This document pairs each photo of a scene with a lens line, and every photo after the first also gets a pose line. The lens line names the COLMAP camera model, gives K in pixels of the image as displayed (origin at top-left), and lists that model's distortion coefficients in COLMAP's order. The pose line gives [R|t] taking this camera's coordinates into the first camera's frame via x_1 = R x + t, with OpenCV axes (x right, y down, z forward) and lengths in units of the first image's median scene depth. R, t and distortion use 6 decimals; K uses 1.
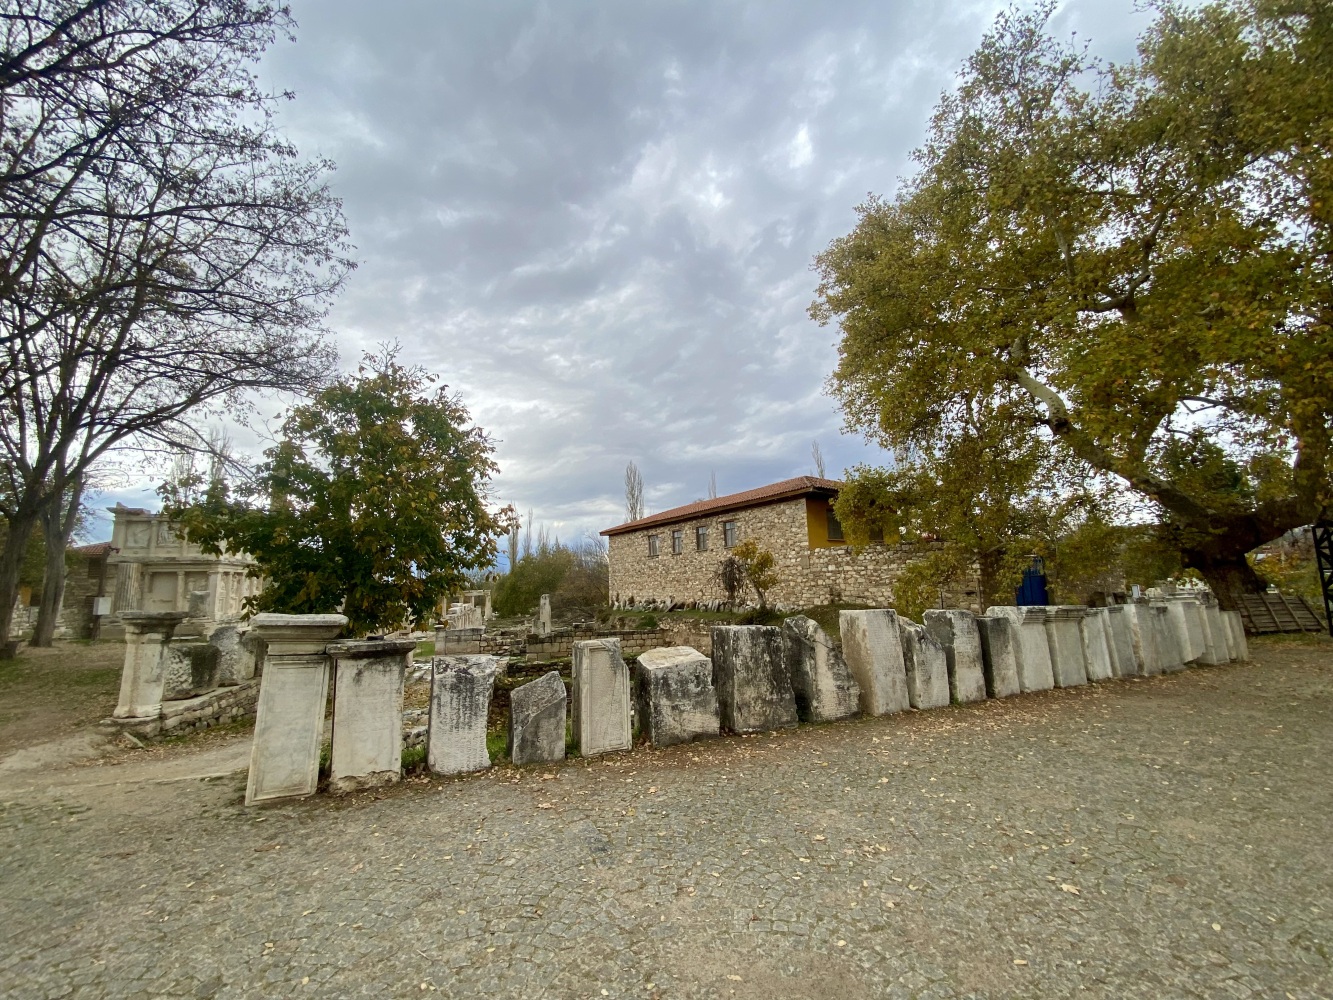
lens RADIAL K [[539.5, 0, 663.4], [0, 539.5, 497.8], [0, 0, 1]] dist [-0.004711, -0.000275]
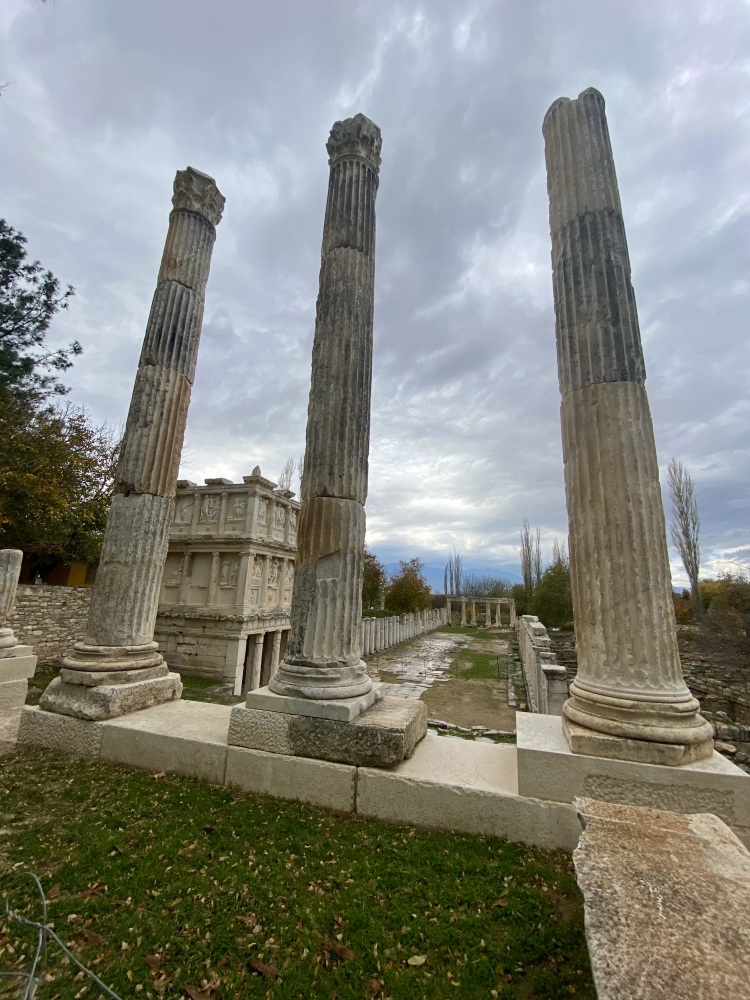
lens RADIAL K [[404.7, 0, 373.4], [0, 404.7, 502.7], [0, 0, 1]] dist [-0.004711, -0.000275]
pose [[0.809724, -0.084830, -0.580647, -0.342620], [0.050033, 0.995873, -0.075721, 0.120166], [0.584674, 0.032261, 0.810627, 0.638422]]
